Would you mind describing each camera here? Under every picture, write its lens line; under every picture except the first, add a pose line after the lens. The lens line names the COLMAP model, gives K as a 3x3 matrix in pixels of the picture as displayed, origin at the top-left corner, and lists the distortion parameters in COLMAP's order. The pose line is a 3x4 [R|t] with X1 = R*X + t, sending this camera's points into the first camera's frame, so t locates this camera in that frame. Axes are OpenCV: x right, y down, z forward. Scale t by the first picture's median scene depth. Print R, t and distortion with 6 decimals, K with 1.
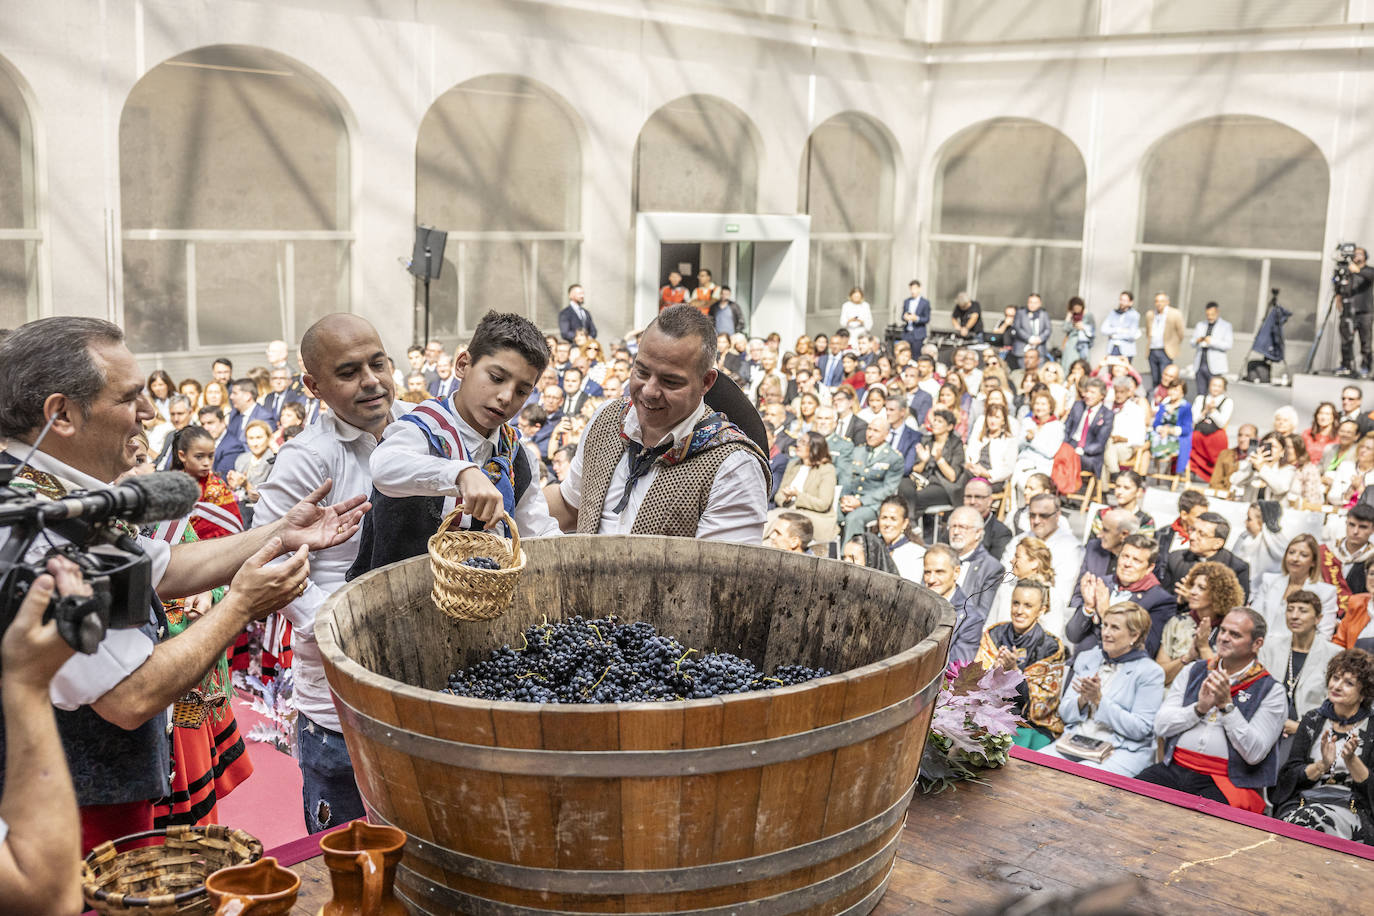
lens RADIAL K [[1528.6, 0, 707.4], [0, 1528.6, 469.8], [0, 0, 1]] dist [0.012564, -0.008913]
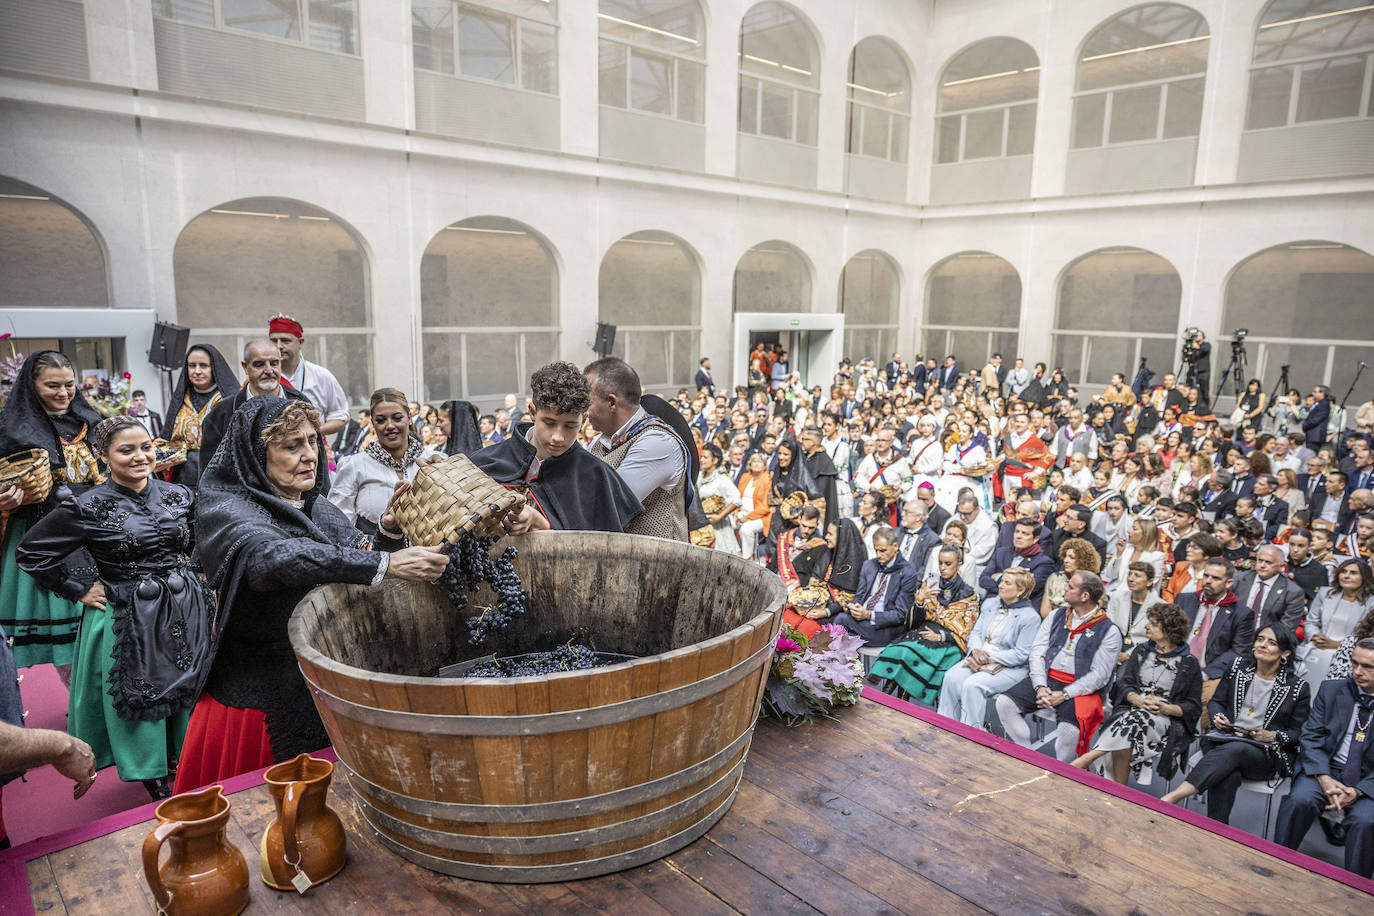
lens RADIAL K [[916.1, 0, 699.1], [0, 916.1, 460.3], [0, 0, 1]] dist [0.008694, -0.014171]
pose [[0.994030, 0.005080, -0.108987, 0.146358], [-0.006160, 0.999935, -0.009570, -0.015104], [0.108932, 0.010184, 0.993997, 0.177019]]
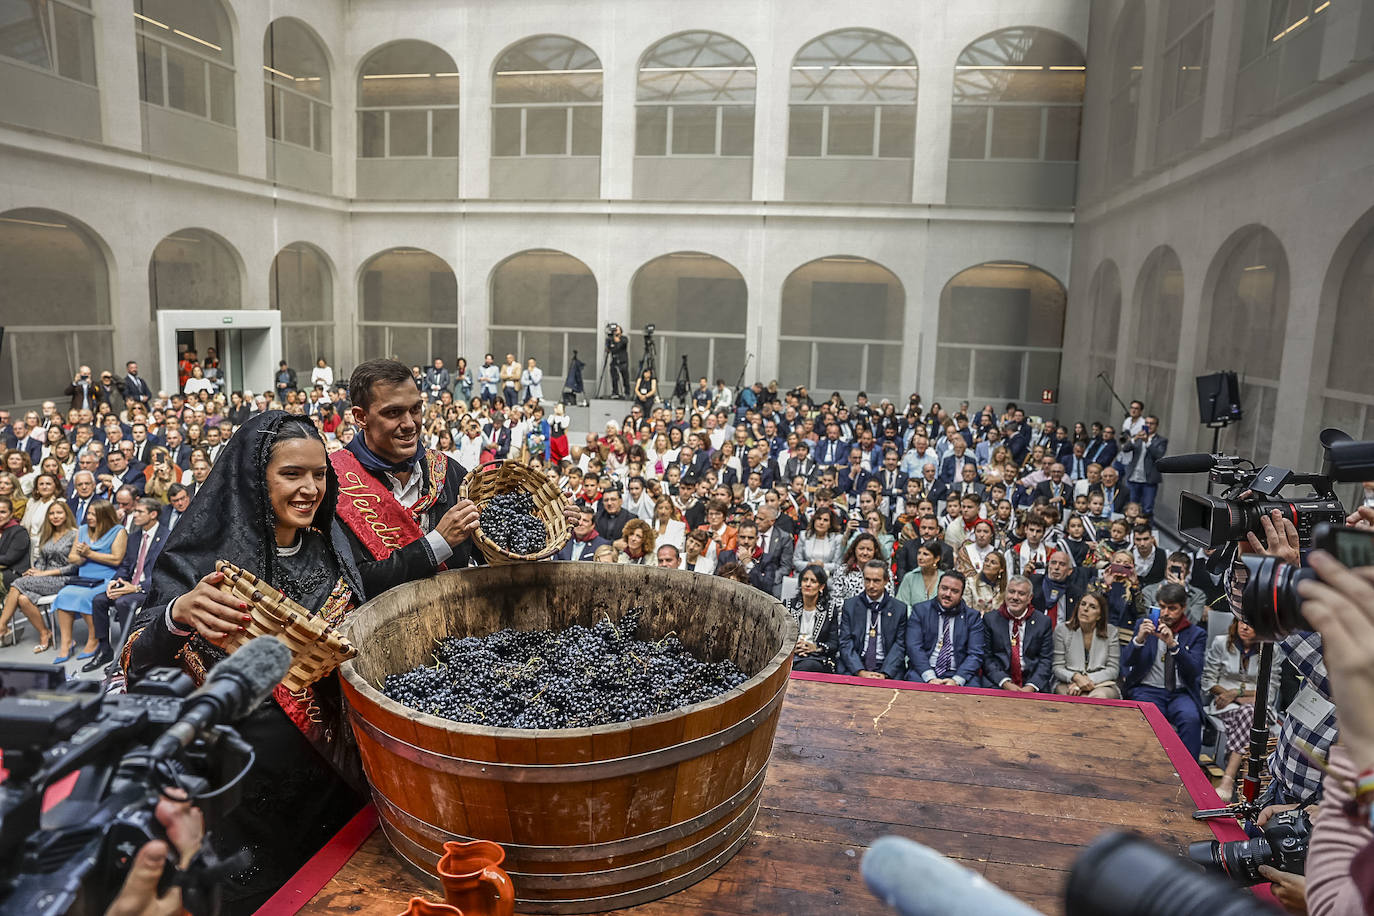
lens RADIAL K [[935.7, 0, 687.0], [0, 935.7, 458.0], [0, 0, 1]] dist [-0.101593, 0.075803]
pose [[0.865784, -0.082529, 0.493565, -0.292880], [0.083375, 0.996311, 0.020341, -0.053731], [-0.493423, 0.023540, 0.869471, 0.197809]]
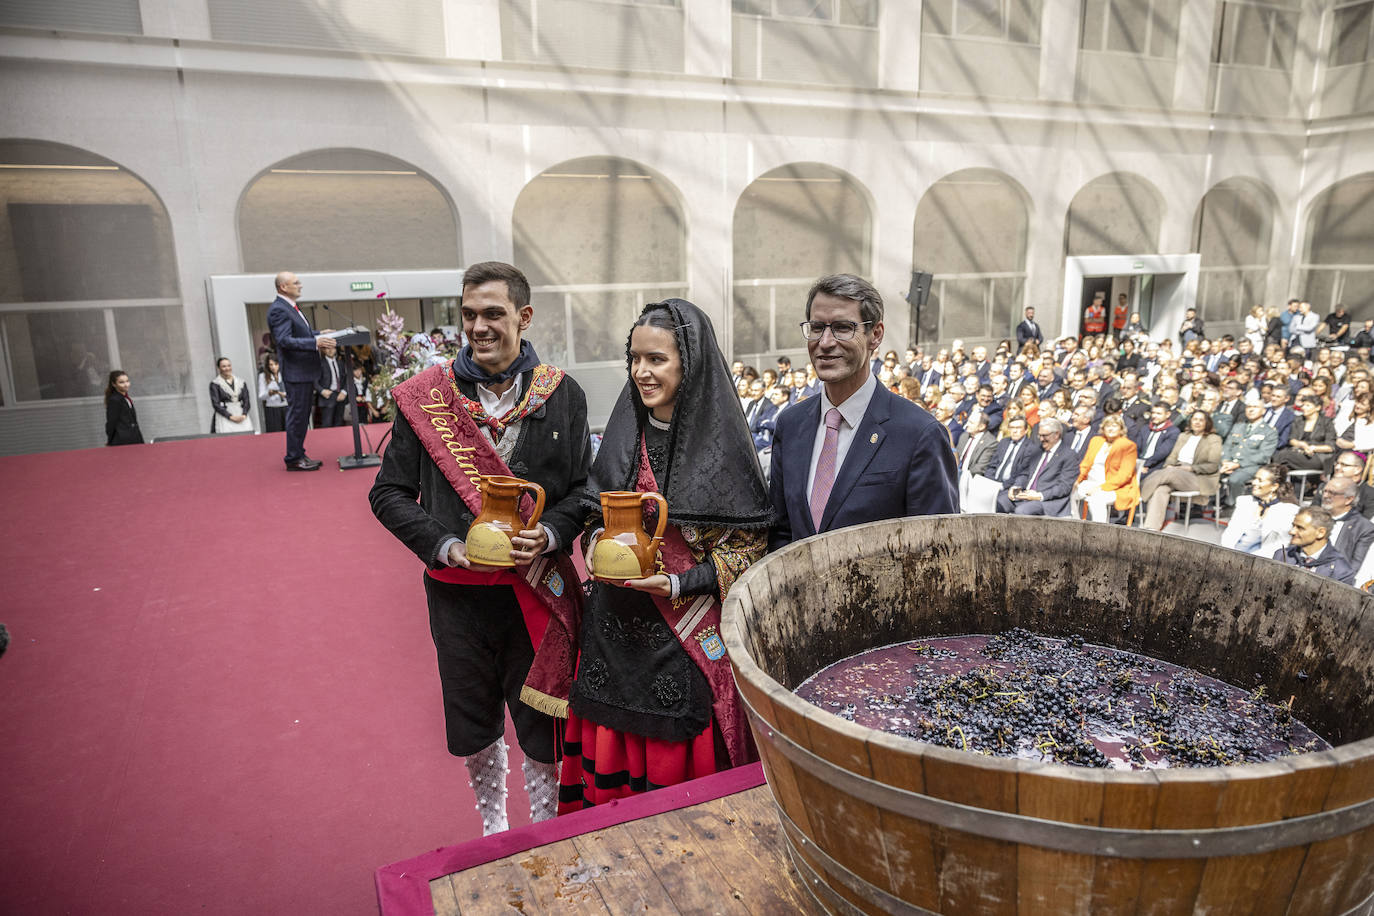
lens RADIAL K [[916.1, 0, 699.1], [0, 916.1, 460.3], [0, 0, 1]] dist [0.008694, -0.014171]
pose [[0.912787, 0.044898, -0.405960, -0.014441], [-0.029262, 0.998574, 0.044646, -0.018199], [0.407385, -0.028873, 0.912800, 0.323960]]
